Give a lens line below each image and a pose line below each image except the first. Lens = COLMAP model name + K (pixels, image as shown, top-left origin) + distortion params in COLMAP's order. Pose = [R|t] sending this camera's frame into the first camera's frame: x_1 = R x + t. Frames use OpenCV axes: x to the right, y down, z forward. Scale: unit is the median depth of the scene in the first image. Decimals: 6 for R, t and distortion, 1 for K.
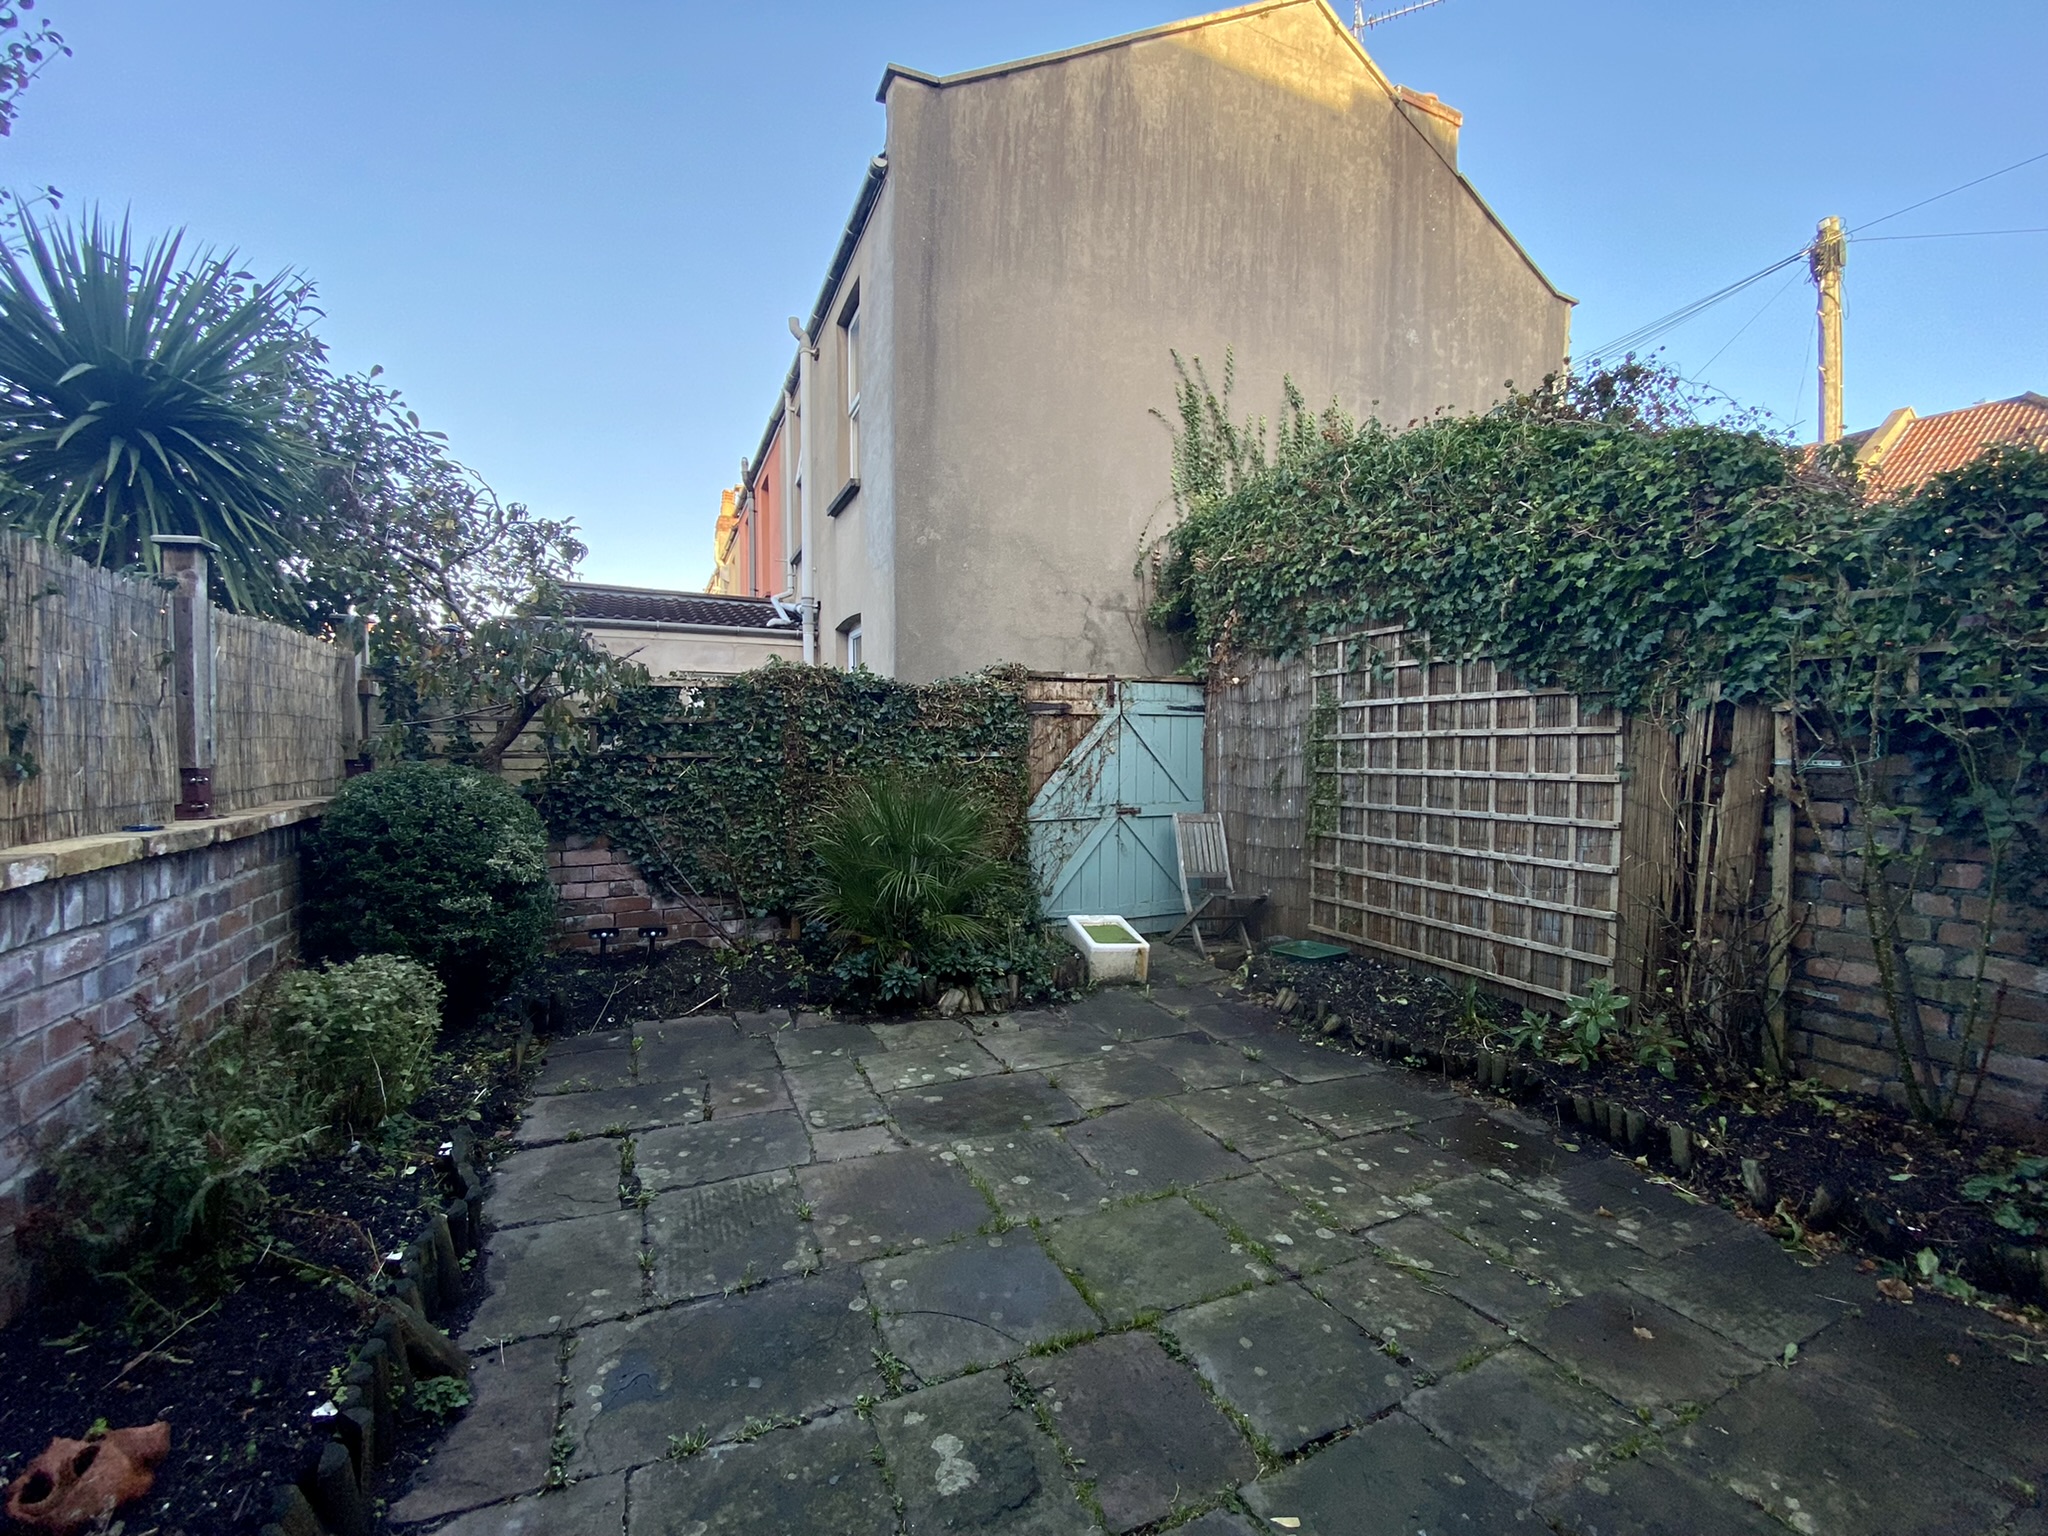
lens RADIAL K [[829.5, 0, 1024.0], [0, 829.5, 768.0], [0, 0, 1]] dist [0.000629, -0.000230]
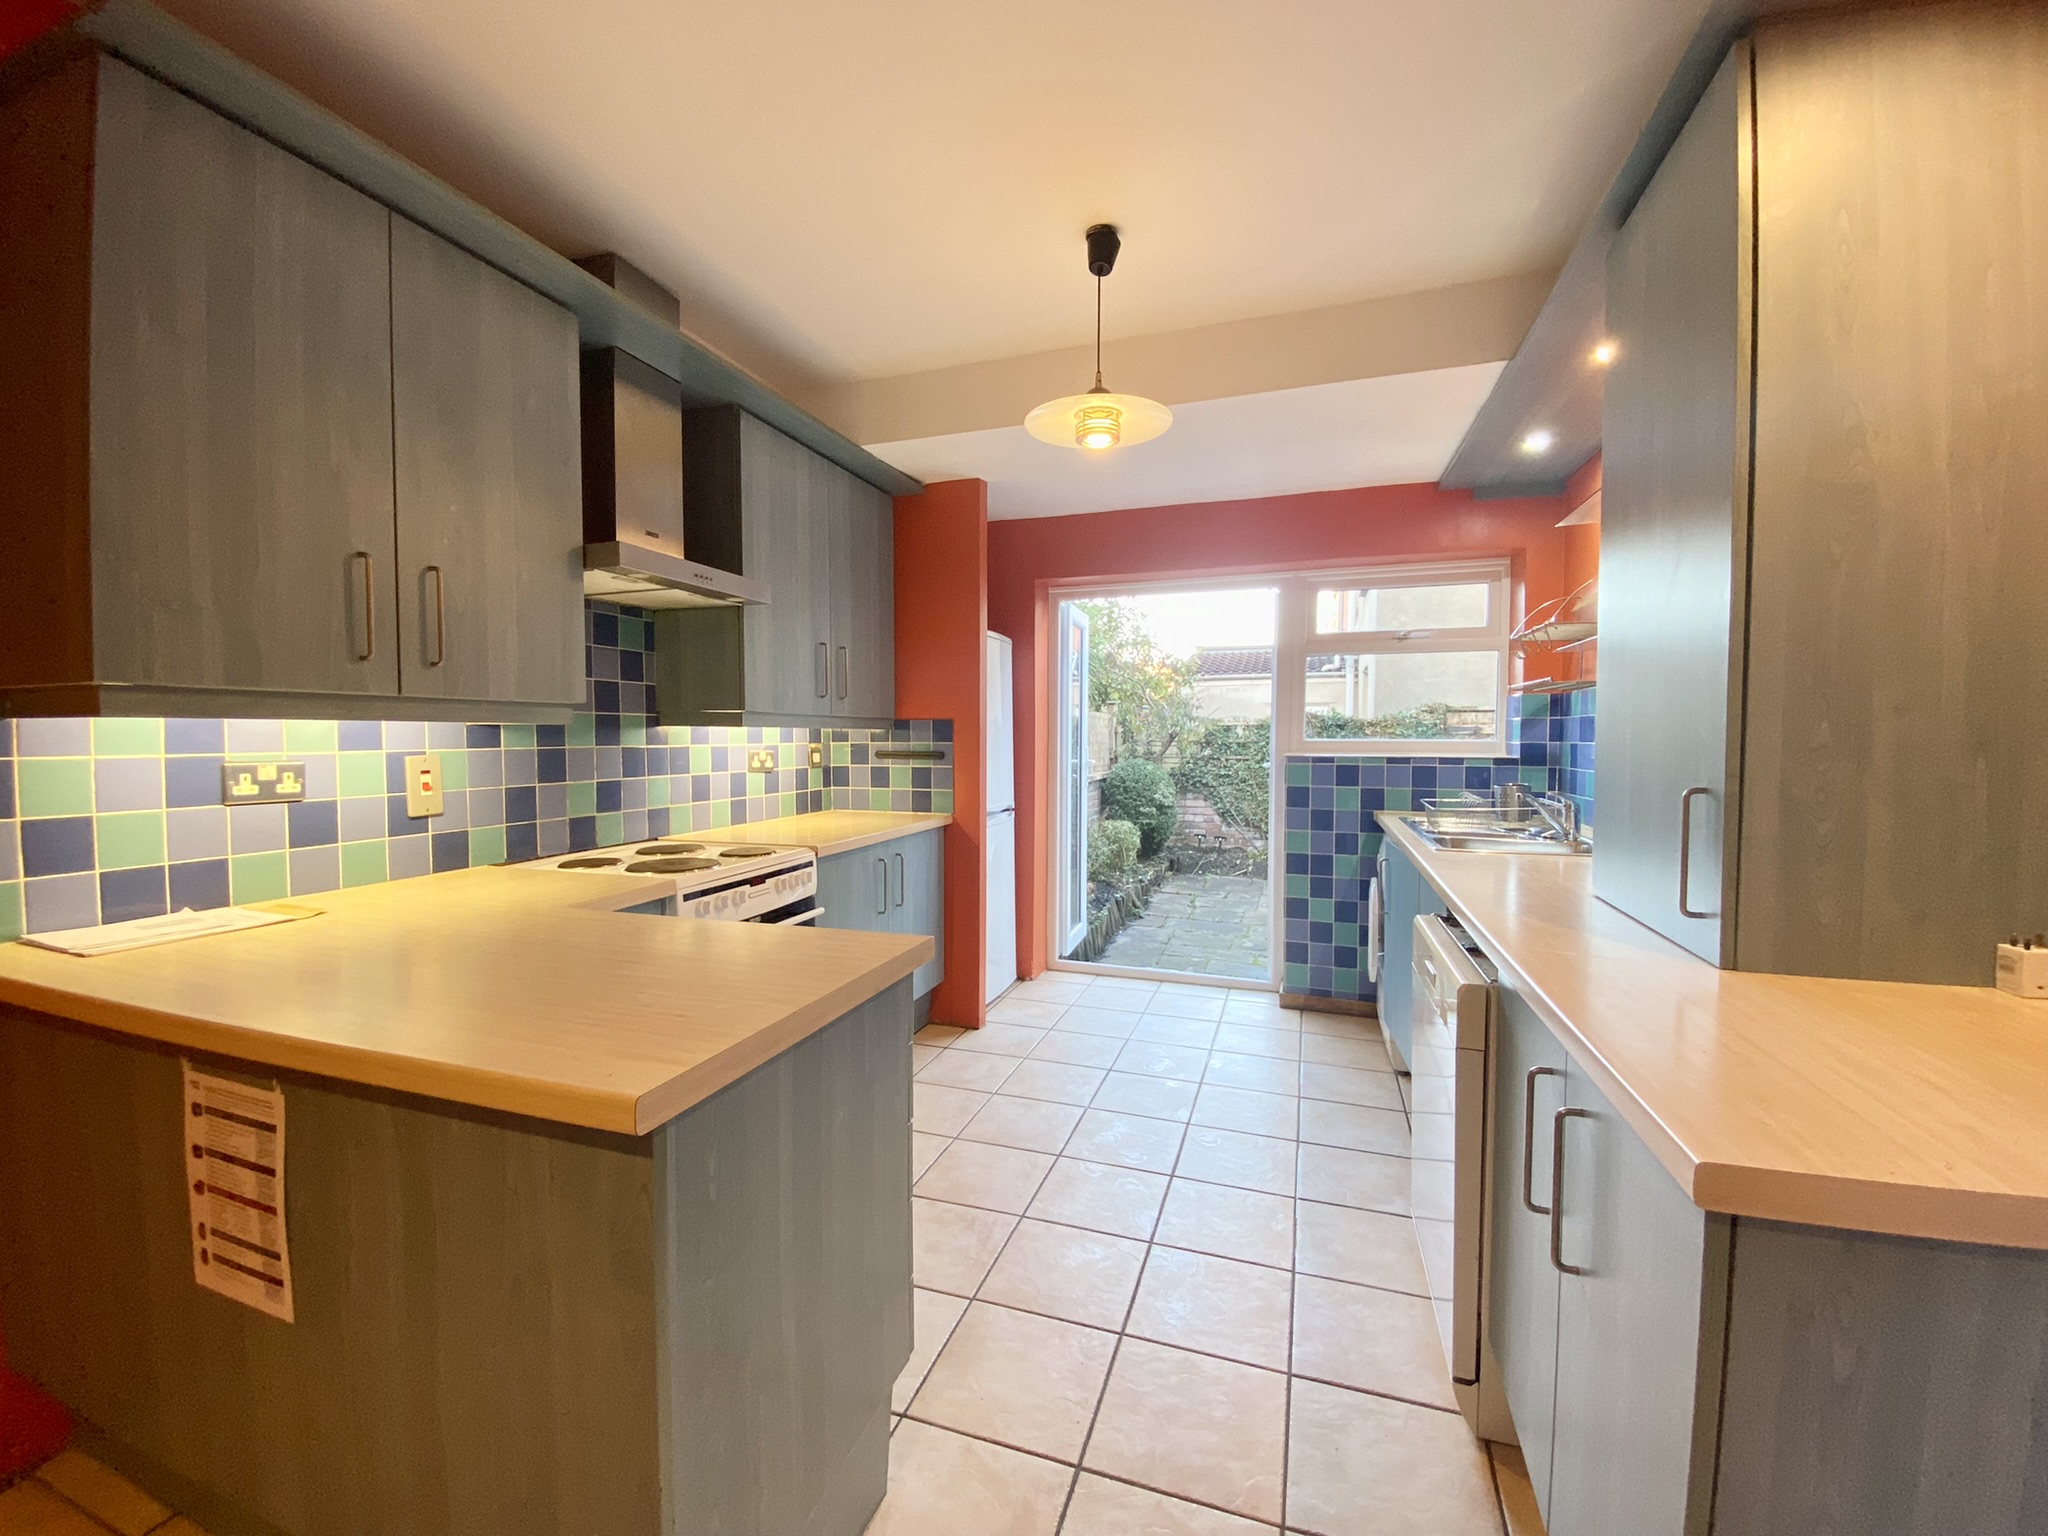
lens RADIAL K [[823.2, 0, 1015.7], [0, 823.2, 762.4], [0, 0, 1]] dist [0.036366, -0.000048]
pose [[0.722851, 0.018308, -0.690761, 0.644685], [-0.021049, 0.999768, 0.004471, -0.000944], [0.690683, 0.011308, 0.723069, -0.921748]]
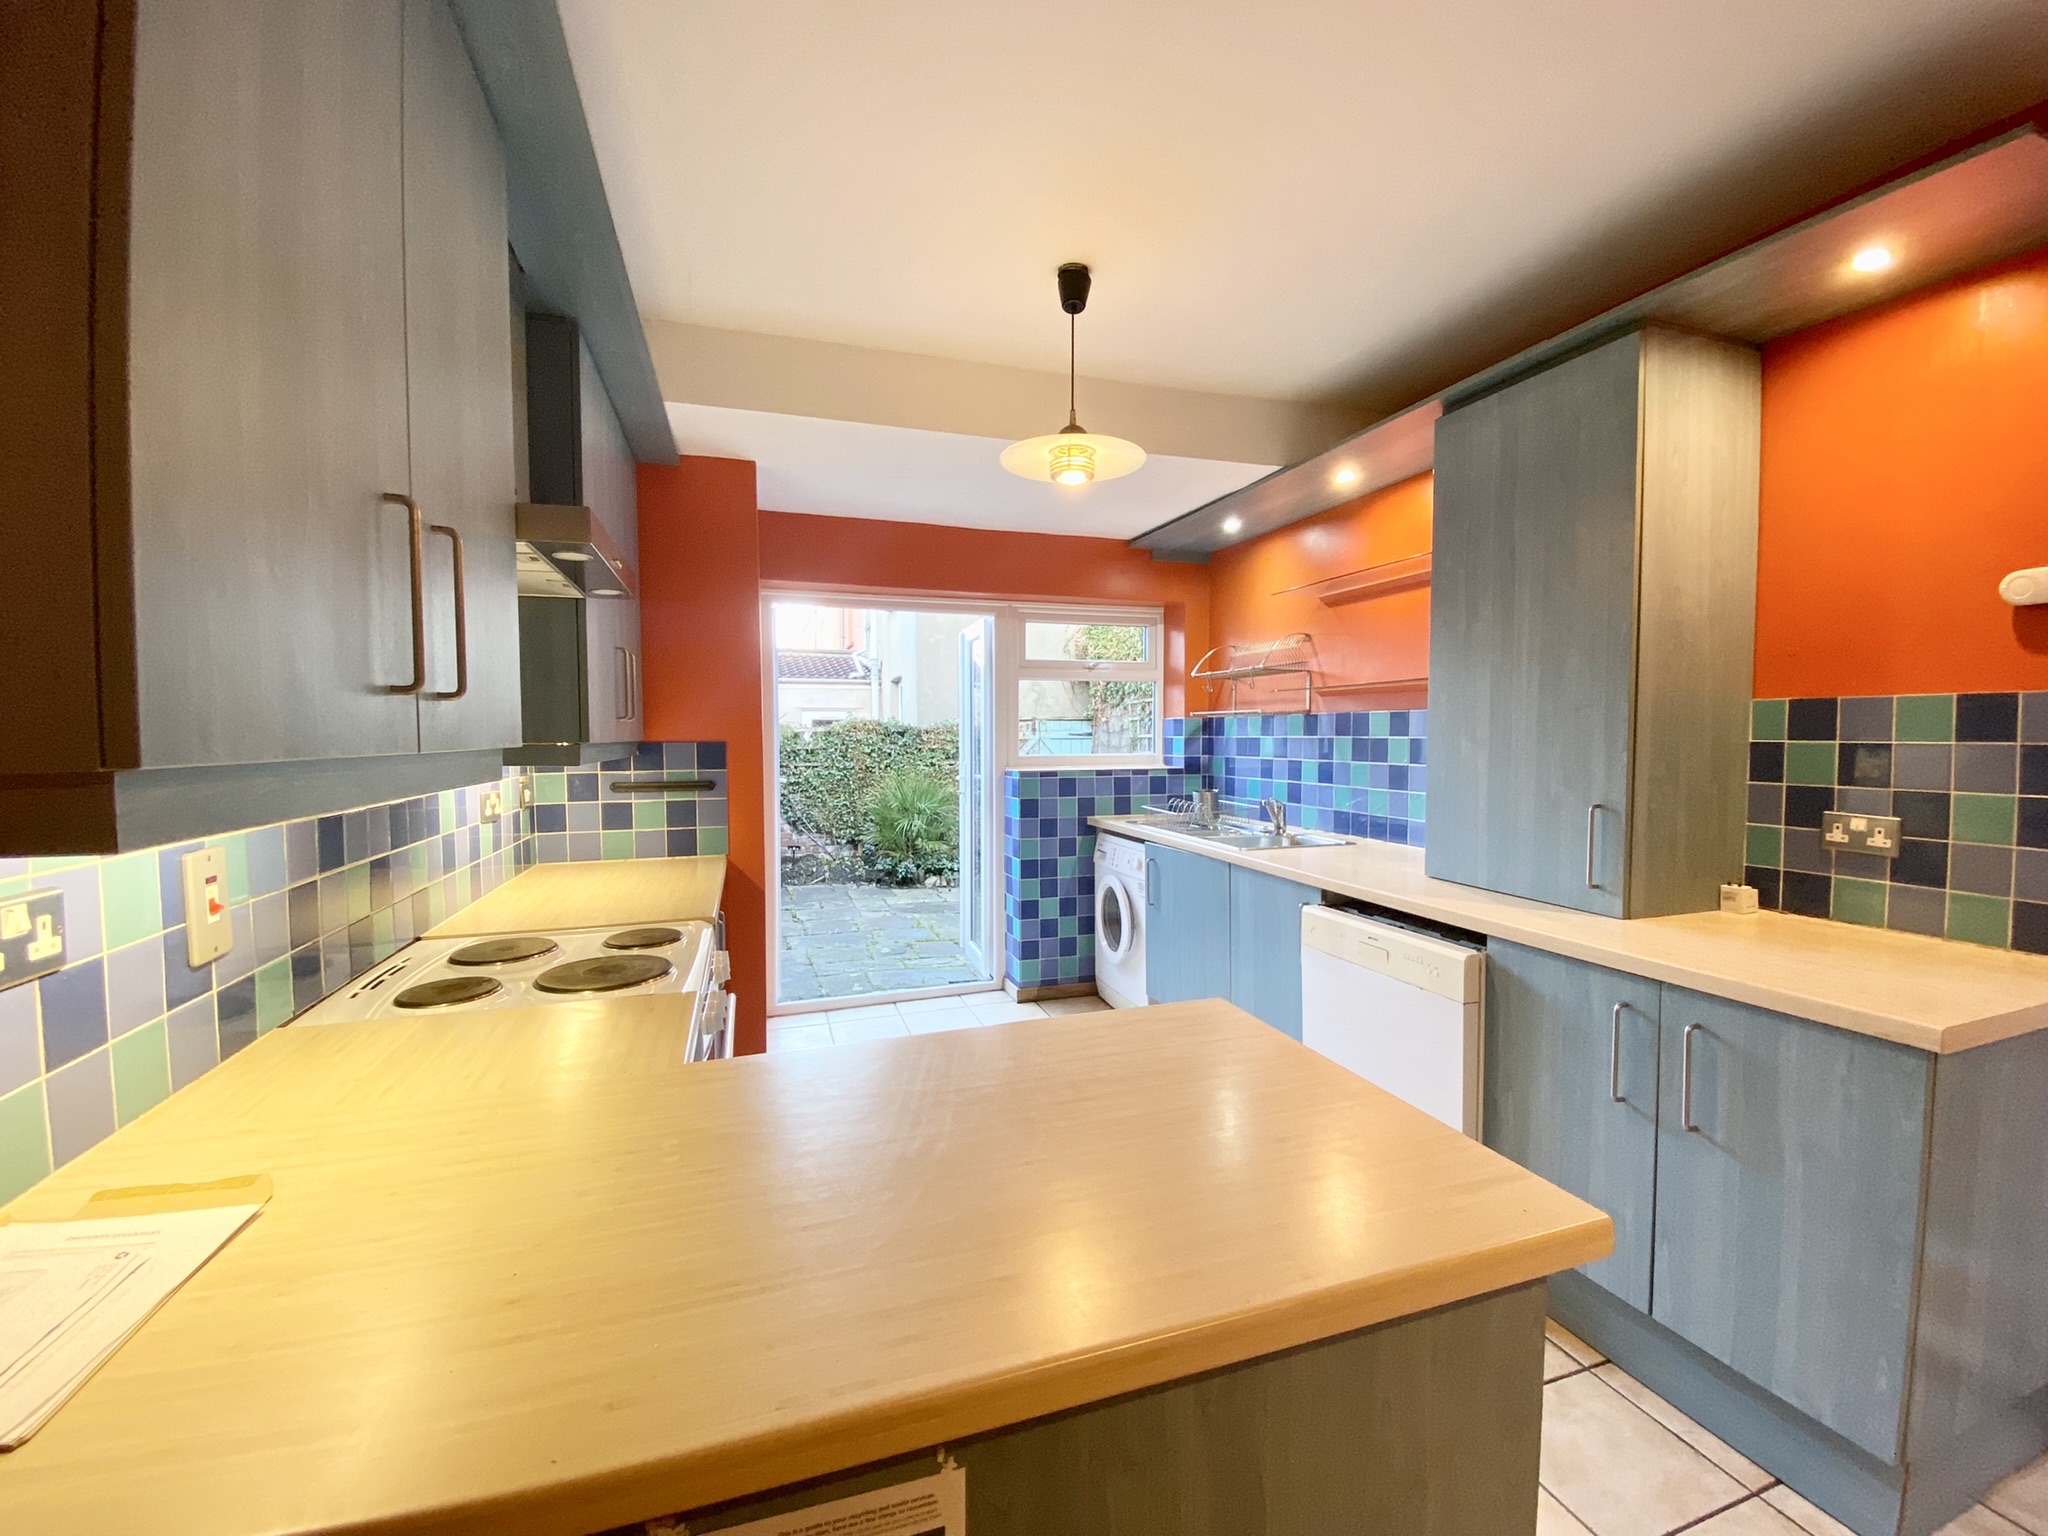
lens RADIAL K [[829.5, 0, 1024.0], [0, 829.5, 768.0], [0, 0, 1]] dist [0.000629, -0.000230]
pose [[0.994543, -0.005056, -0.104201, 0.356351], [0.005911, 0.999951, 0.007904, -0.020935], [0.104156, -0.008476, 0.994525, -1.034628]]
